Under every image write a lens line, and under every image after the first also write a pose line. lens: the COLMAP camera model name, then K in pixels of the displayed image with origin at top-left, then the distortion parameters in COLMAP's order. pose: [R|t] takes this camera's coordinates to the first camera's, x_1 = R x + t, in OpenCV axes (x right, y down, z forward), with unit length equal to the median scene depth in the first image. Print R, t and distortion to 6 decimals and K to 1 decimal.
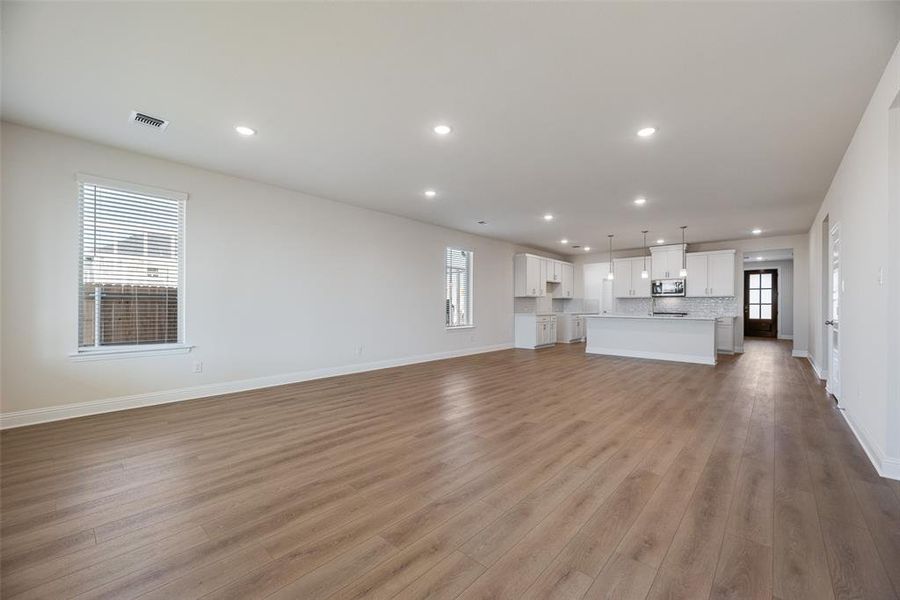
lens RADIAL K [[360.5, 0, 450.0], [0, 360.5, 300.0], [0, 0, 1]] dist [-0.000445, -0.000033]
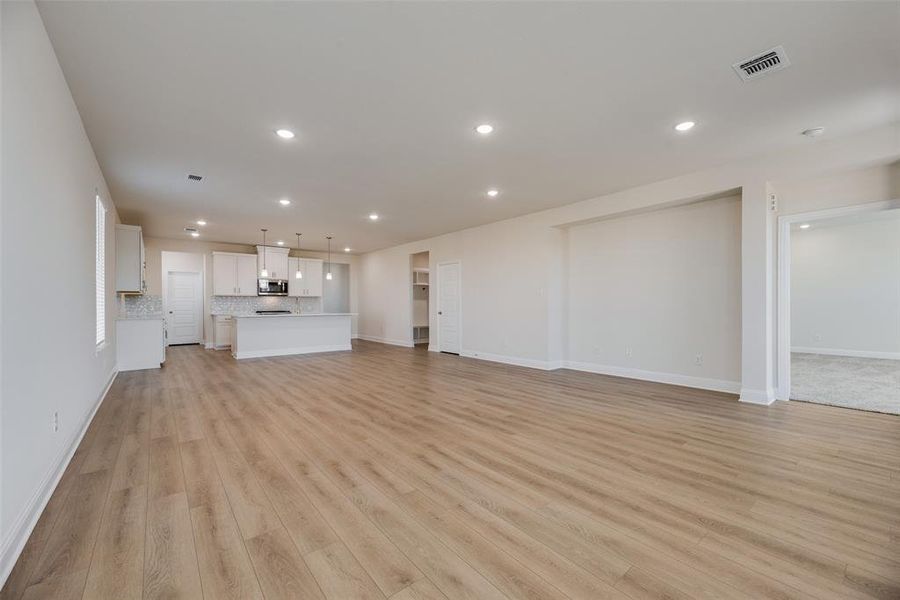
lens RADIAL K [[360.5, 0, 450.0], [0, 360.5, 300.0], [0, 0, 1]] dist [-0.000445, -0.000033]
pose [[0.149612, 0.007452, 0.988717, -1.052769], [-0.012469, 0.999906, -0.005649, 0.009901], [-0.988666, -0.011483, 0.149691, 0.963114]]
